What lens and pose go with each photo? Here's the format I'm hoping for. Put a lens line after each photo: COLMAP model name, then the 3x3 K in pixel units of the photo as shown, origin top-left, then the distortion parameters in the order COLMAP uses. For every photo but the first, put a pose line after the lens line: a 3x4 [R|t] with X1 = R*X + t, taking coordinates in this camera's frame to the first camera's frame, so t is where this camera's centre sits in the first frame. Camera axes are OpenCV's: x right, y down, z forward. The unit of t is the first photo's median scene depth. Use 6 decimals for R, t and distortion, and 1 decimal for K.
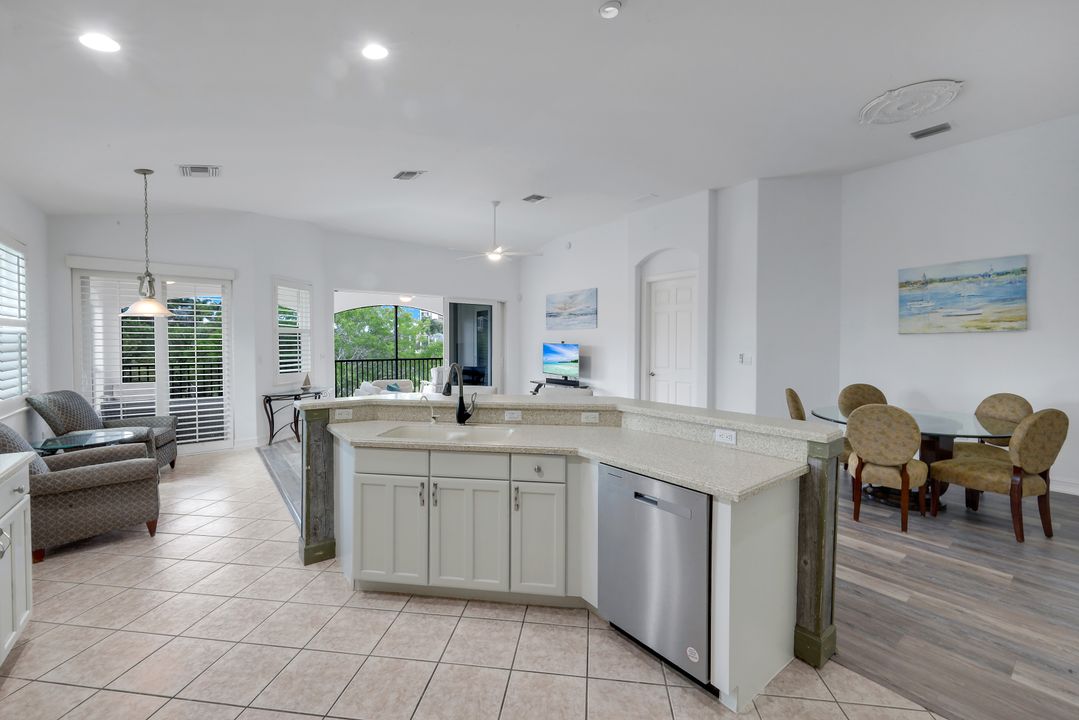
lens RADIAL K [[437.7, 0, 538.4], [0, 437.7, 354.0], [0, 0, 1]] dist [0.000859, 0.000082]
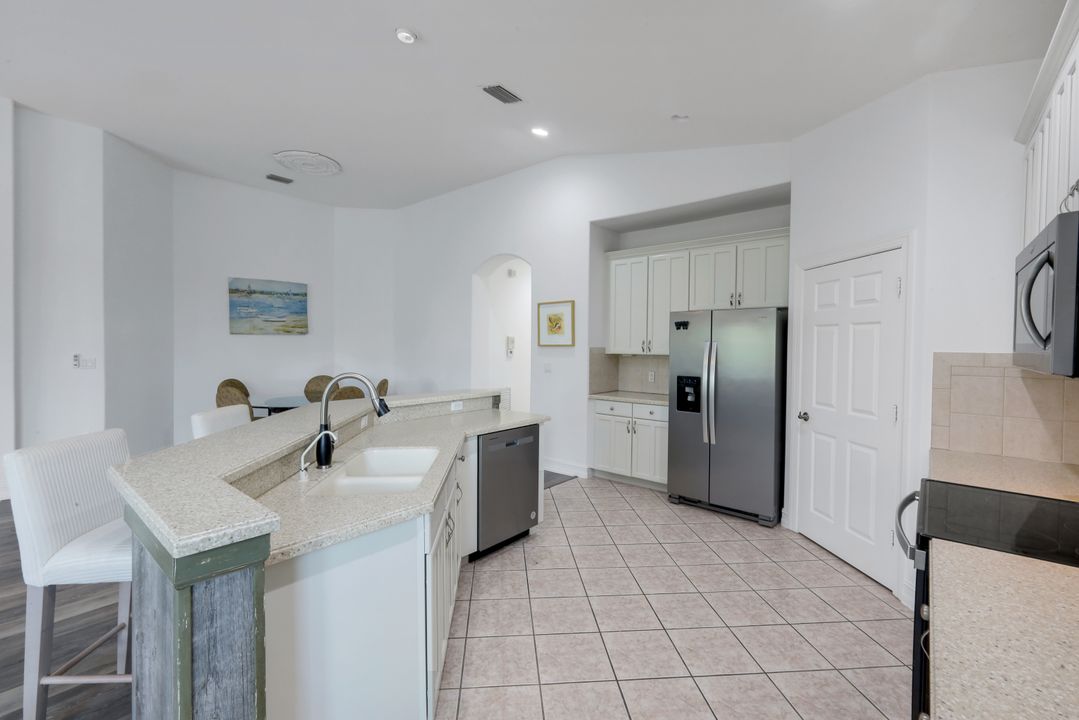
lens RADIAL K [[457.5, 0, 535.5], [0, 457.5, 356.1], [0, 0, 1]] dist [0.001131, 0.000288]
pose [[-0.205525, -0.027314, 0.978271, -0.511019], [0.011956, 0.999466, 0.030417, -0.013600], [-0.978579, 0.017948, -0.205089, 0.461635]]
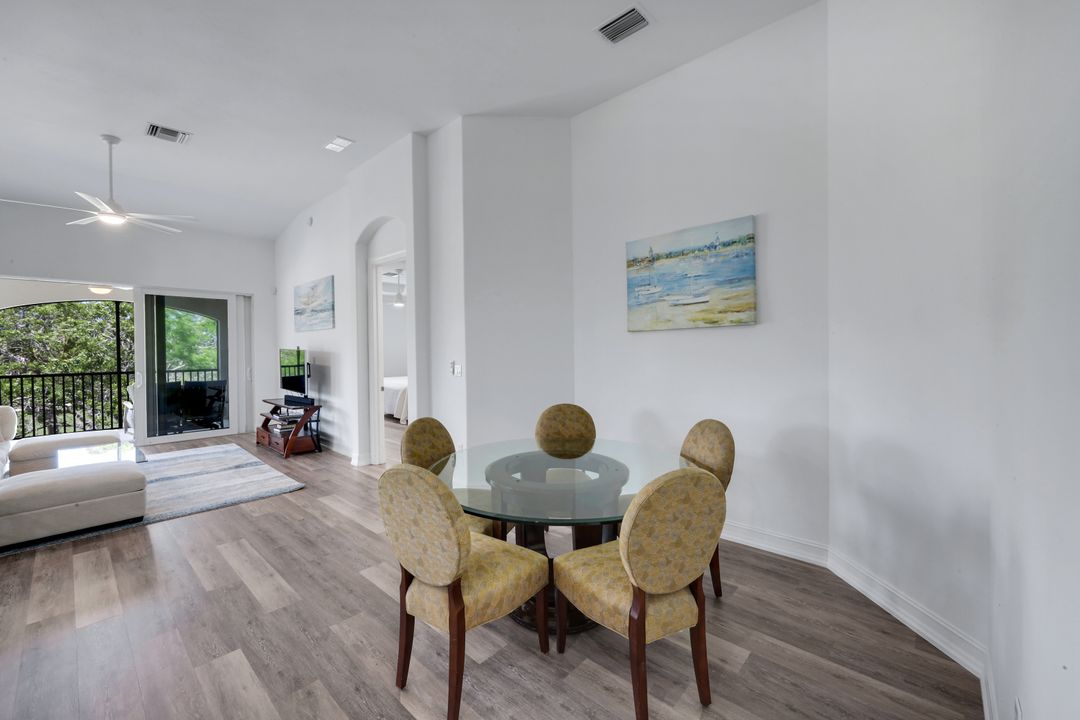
lens RADIAL K [[434.1, 0, 536.8], [0, 434.1, 354.6], [0, 0, 1]] dist [0.001701, -0.000015]
pose [[0.985872, -0.011656, 0.167093, 0.549172], [0.013668, 0.999847, -0.010896, -0.002376], [-0.166940, 0.013026, 0.985881, 0.317675]]
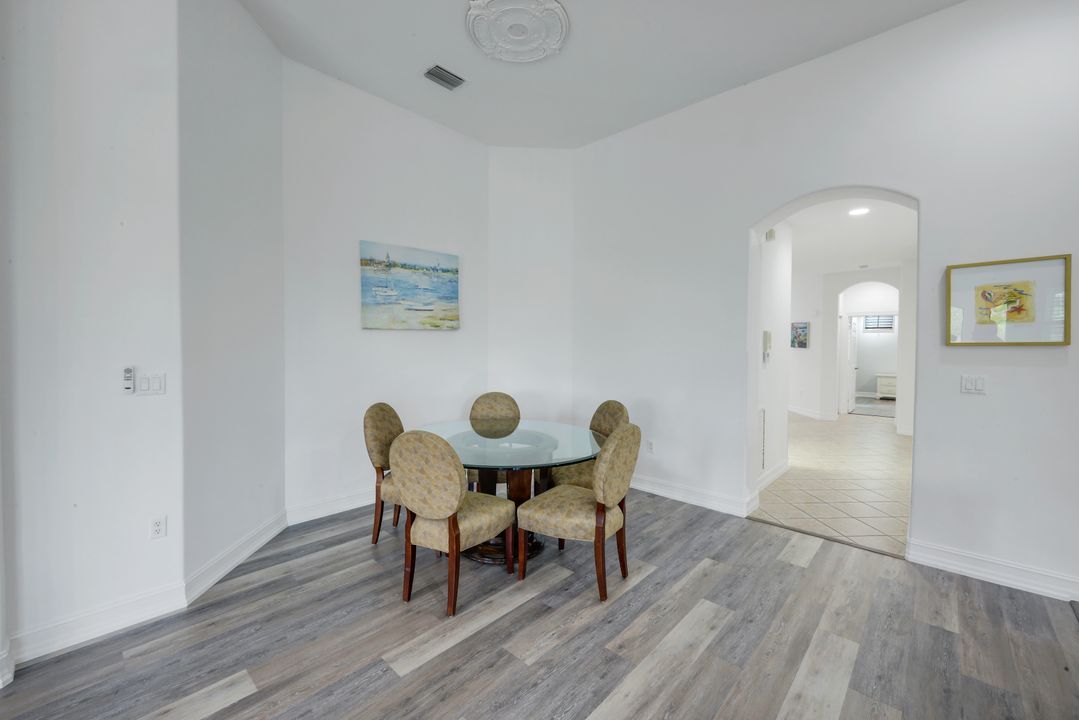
lens RADIAL K [[437.7, 0, 538.4], [0, 437.7, 354.0], [0, 0, 1]] dist [0.000859, 0.000082]
pose [[-0.165398, -0.023786, 0.985940, 0.051510], [0.018395, 0.999461, 0.027198, -0.017842], [-0.986055, 0.022635, -0.164871, 0.825623]]
